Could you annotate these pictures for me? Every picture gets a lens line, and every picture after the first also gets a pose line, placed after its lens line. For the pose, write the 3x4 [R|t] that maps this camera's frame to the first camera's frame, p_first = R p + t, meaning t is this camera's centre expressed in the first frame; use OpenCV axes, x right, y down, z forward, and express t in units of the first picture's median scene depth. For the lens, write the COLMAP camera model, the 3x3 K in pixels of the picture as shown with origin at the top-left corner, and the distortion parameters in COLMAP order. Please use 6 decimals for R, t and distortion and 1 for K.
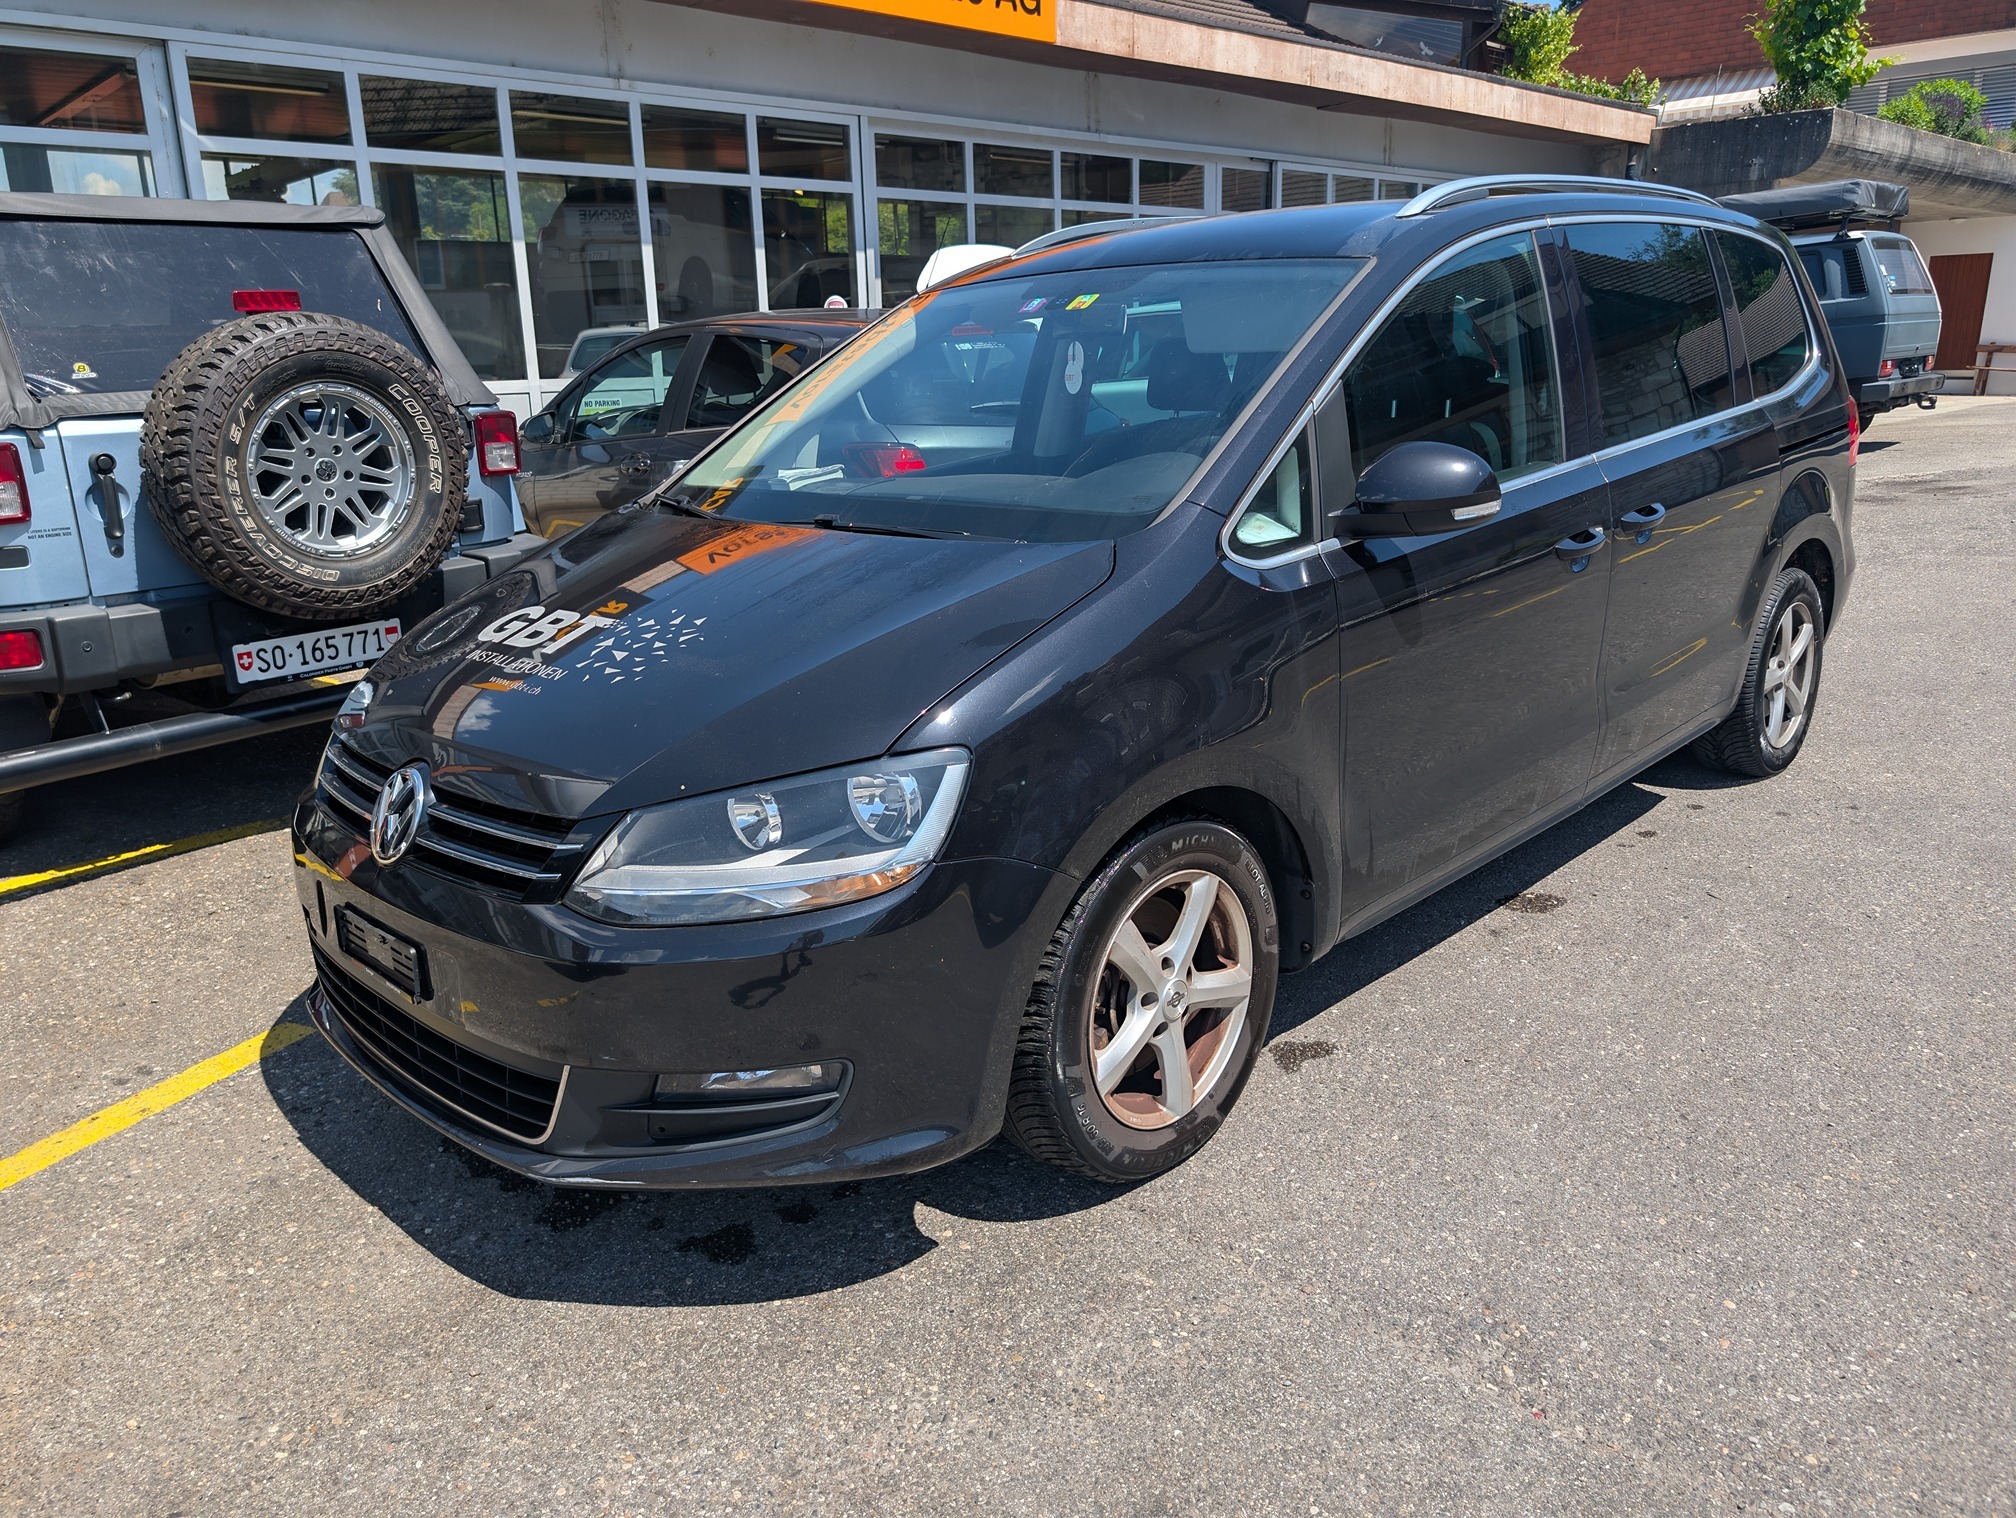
lens RADIAL K [[1460.1, 0, 978.9], [0, 1460.1, 771.4], [0, 0, 1]] dist [0.009488, -0.000960]
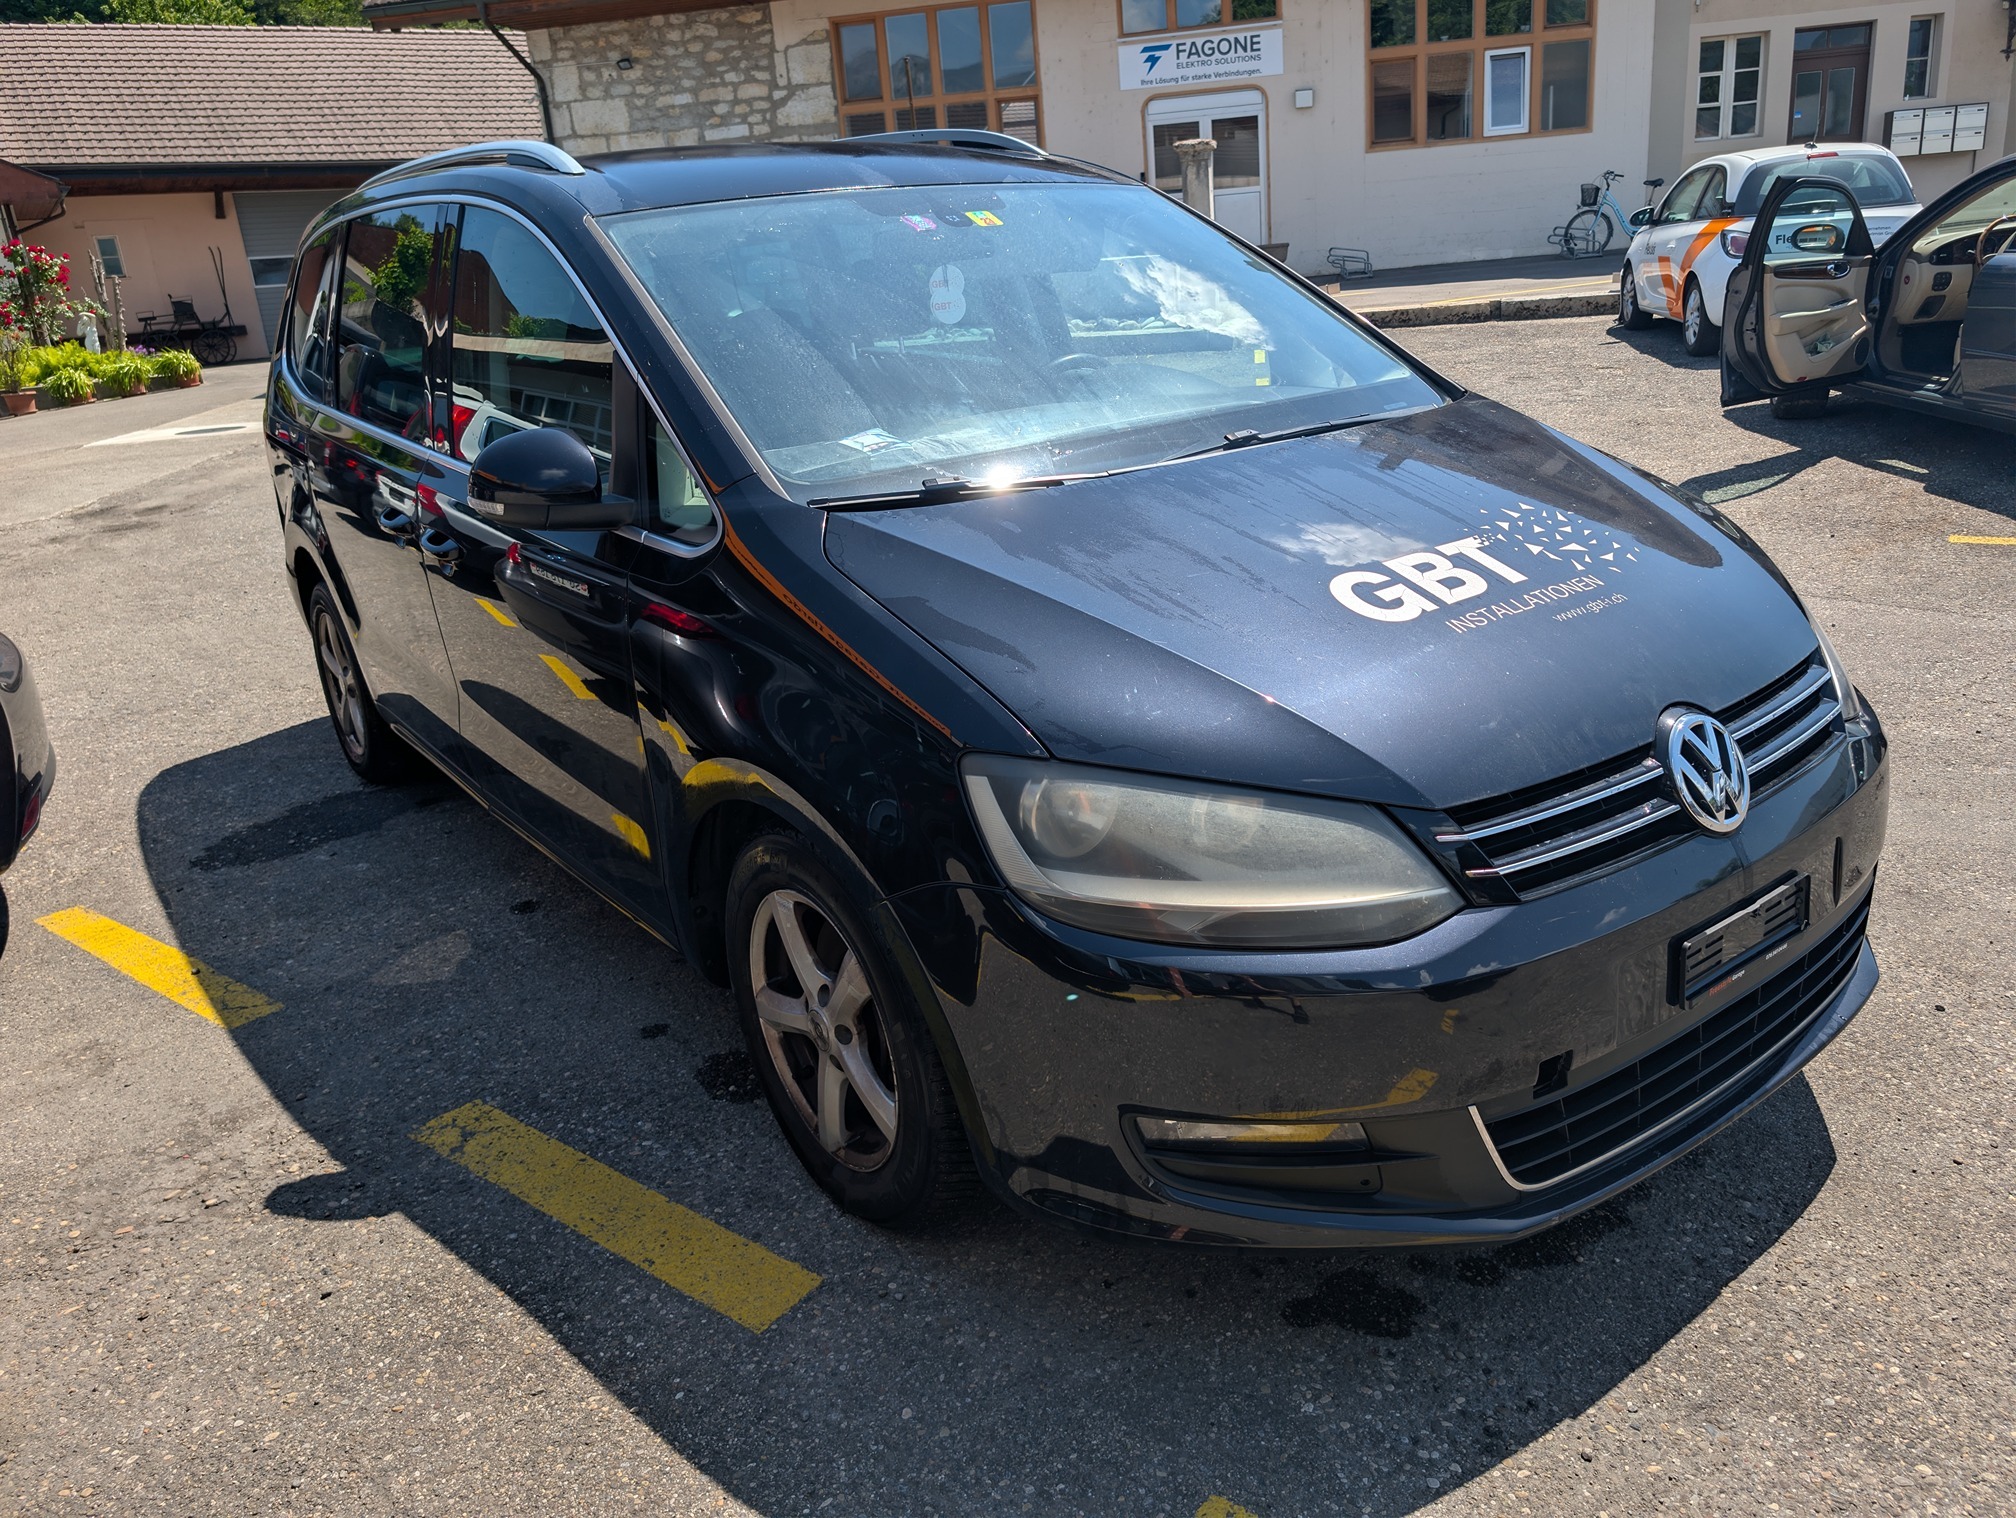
lens RADIAL K [[1487.5, 0, 1008.0], [0, 1487.5, 759.0], [0, 0, 1]] dist [0.012627, -0.016583]
pose [[0.123317, -0.290292, 0.948959, -0.913359], [0.343324, 0.909687, 0.233664, -0.224865], [-0.931086, 0.296986, 0.211844, 0.886910]]
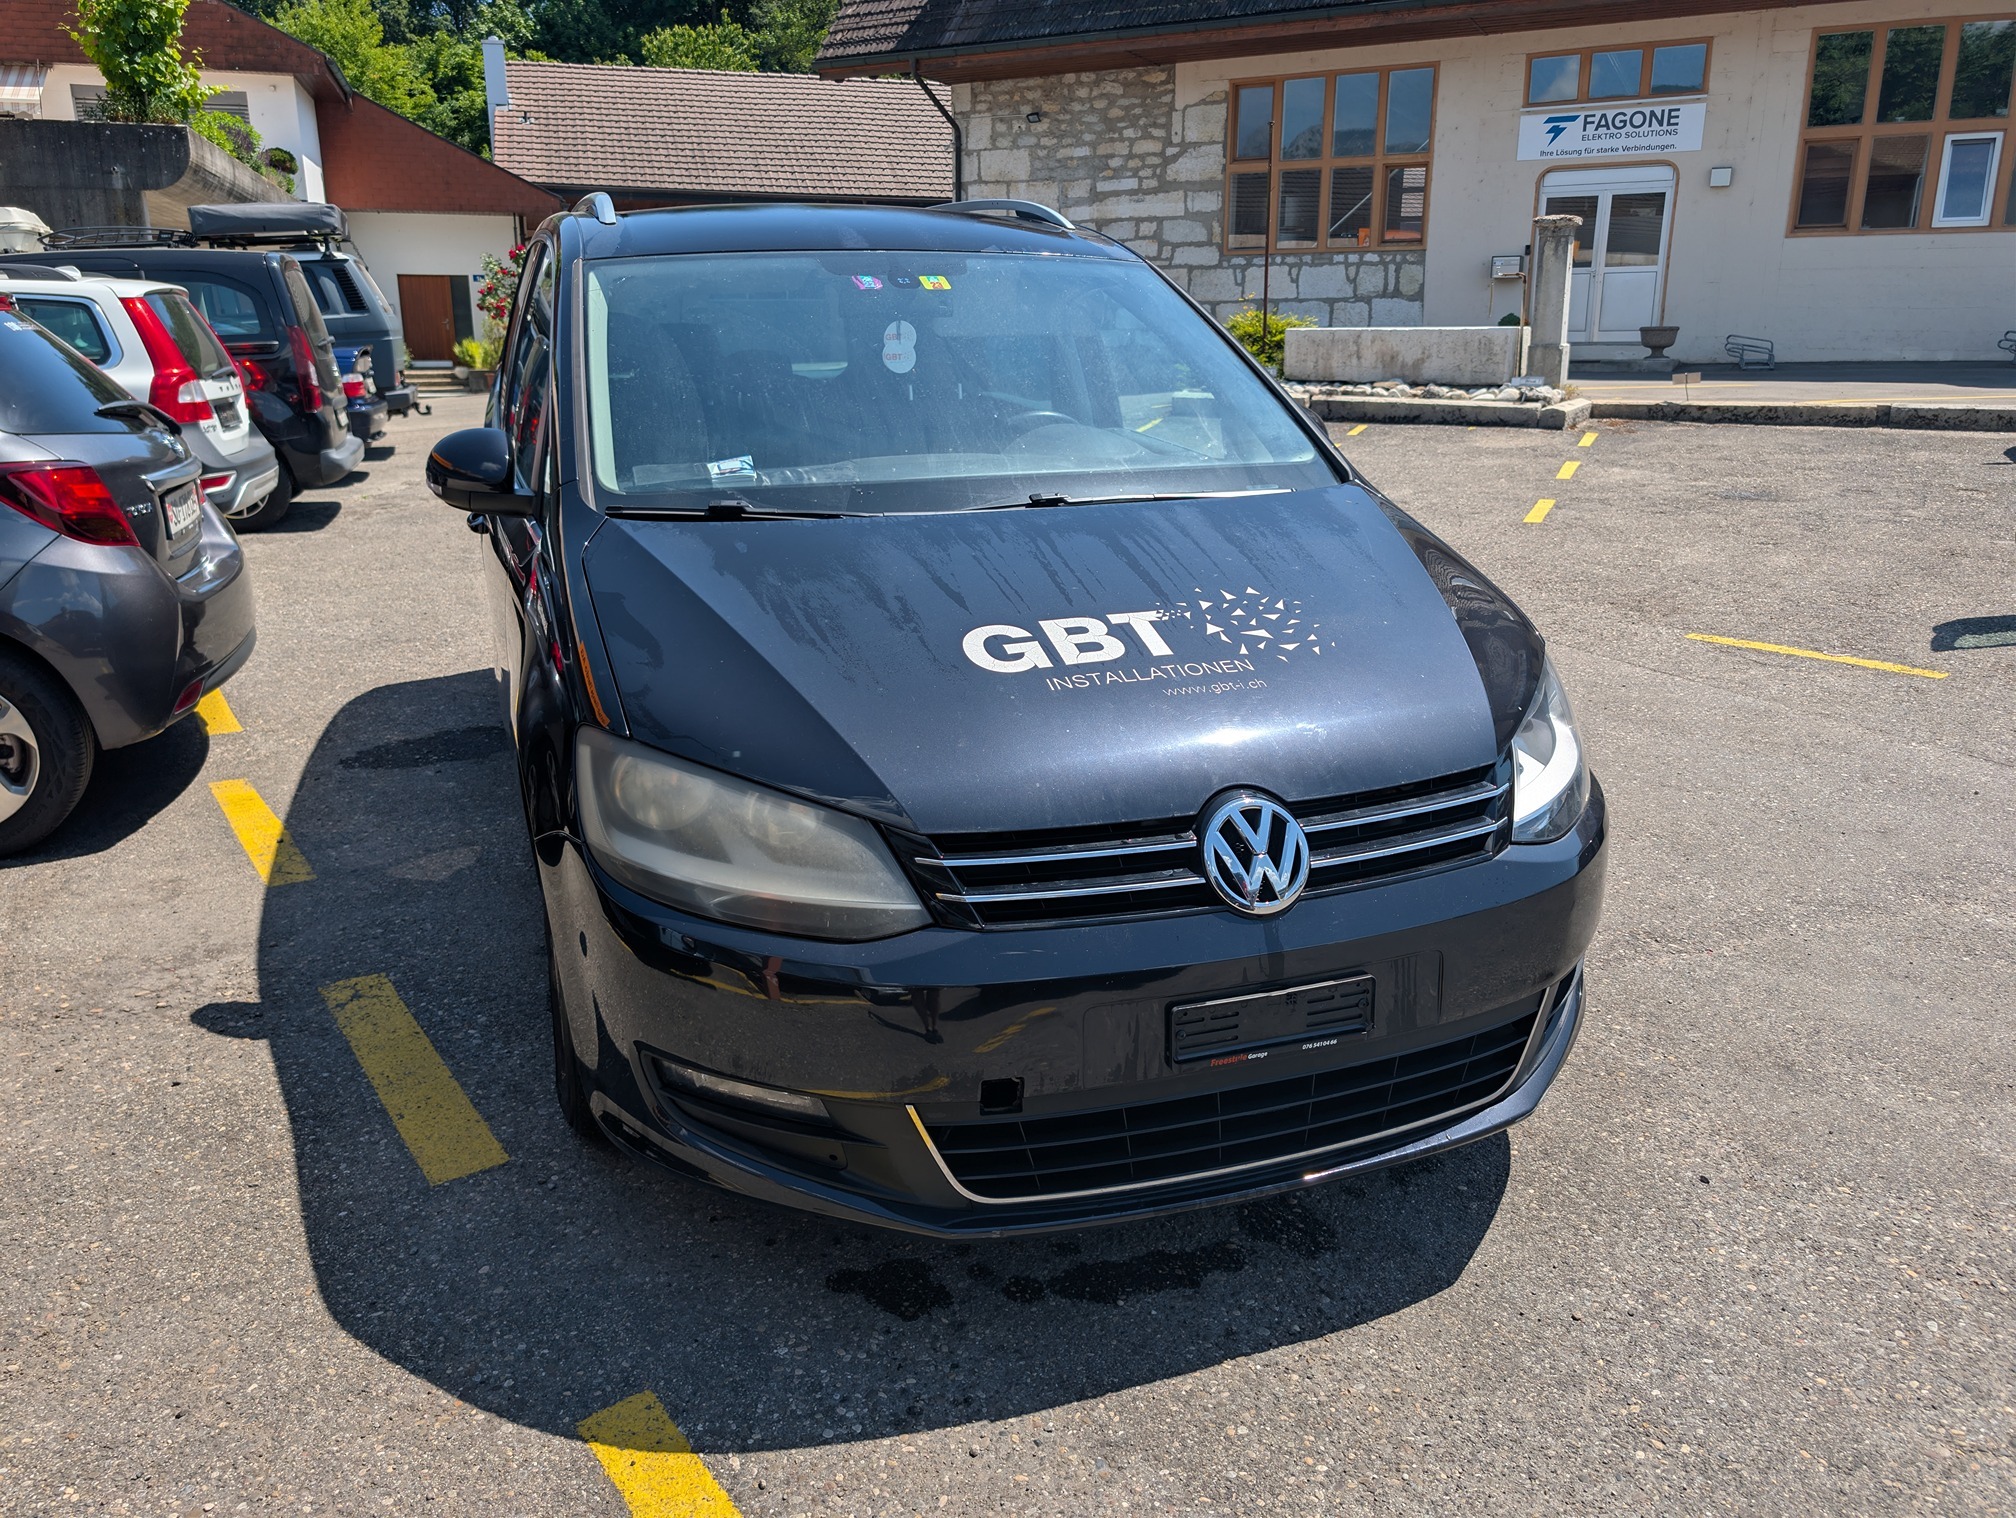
lens RADIAL K [[1487.5, 0, 1008.0], [0, 1487.5, 759.0], [0, 0, 1]] dist [0.012627, -0.016583]
pose [[0.421473, -0.220779, 0.879555, -0.894757], [0.243712, 0.961805, 0.124641, -0.122247], [-0.873479, 0.161825, 0.459181, 0.540680]]
